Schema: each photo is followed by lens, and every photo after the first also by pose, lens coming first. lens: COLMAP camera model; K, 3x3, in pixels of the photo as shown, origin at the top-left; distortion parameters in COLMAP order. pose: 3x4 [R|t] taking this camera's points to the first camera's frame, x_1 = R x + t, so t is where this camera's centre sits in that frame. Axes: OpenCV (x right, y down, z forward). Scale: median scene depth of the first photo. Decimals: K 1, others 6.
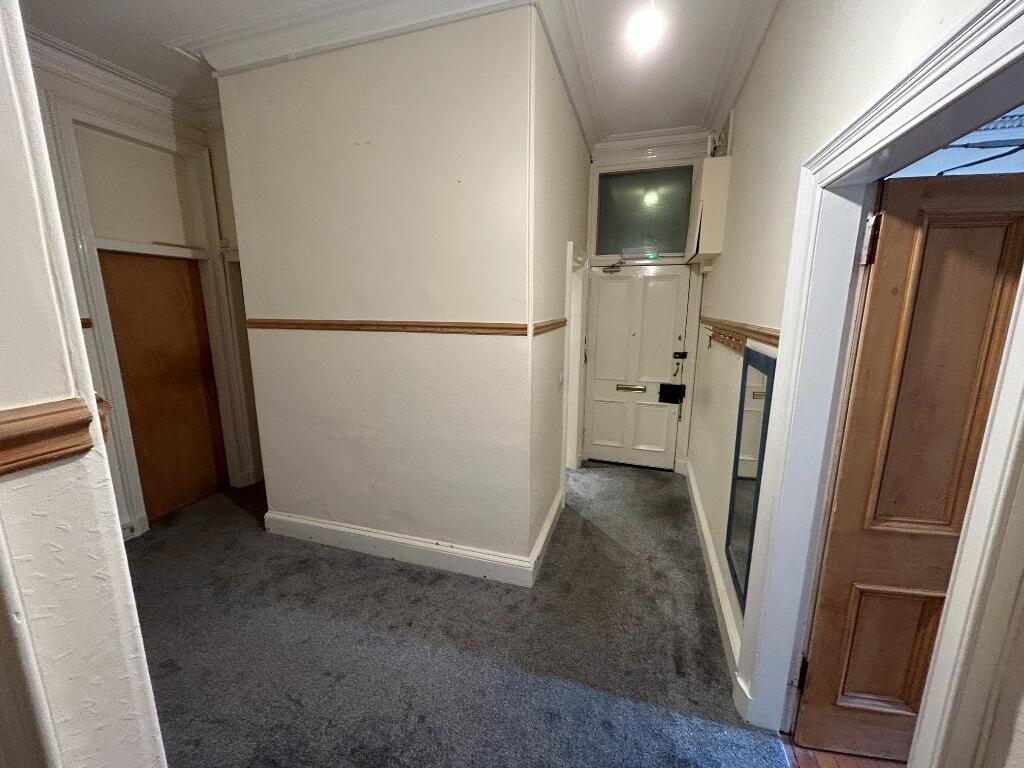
lens RADIAL K [[413.3, 0, 509.2], [0, 413.3, 383.6], [0, 0, 1]] dist [0.001217, 0.000104]
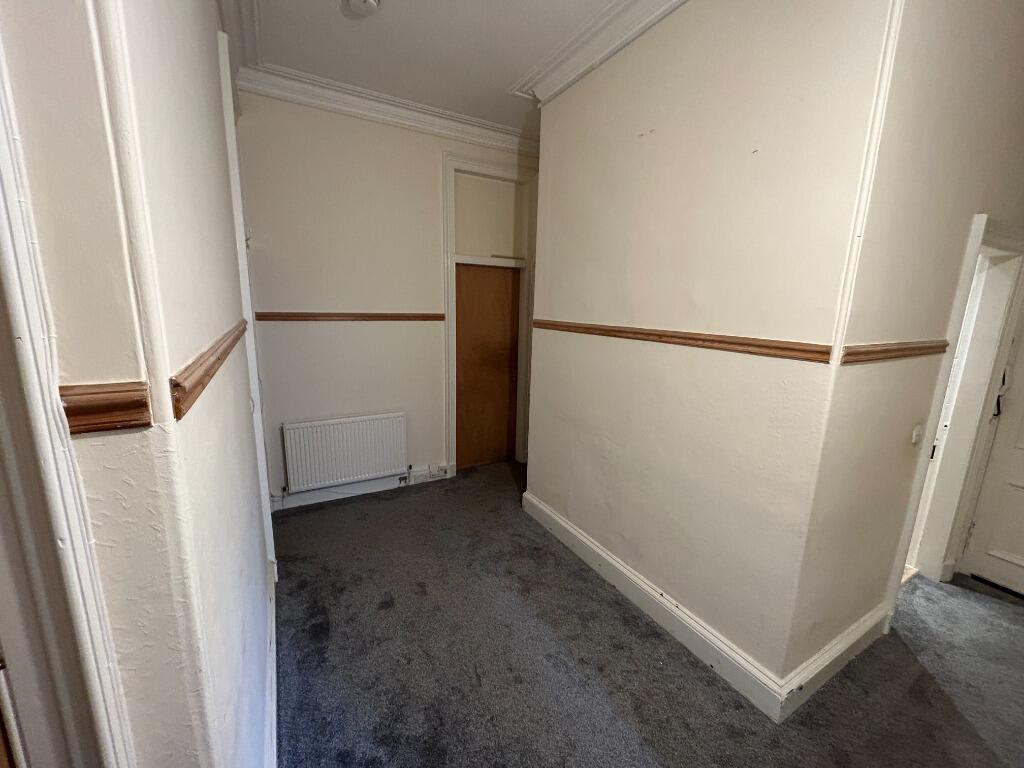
lens RADIAL K [[413.3, 0, 511.8], [0, 413.3, 383.0], [0, 0, 1]] dist [0.001217, 0.000104]
pose [[0.732848, 0.148389, -0.664014, 0.095676], [-0.154753, 0.986702, 0.049705, -0.032340], [0.662560, 0.066332, 0.746066, 0.137920]]
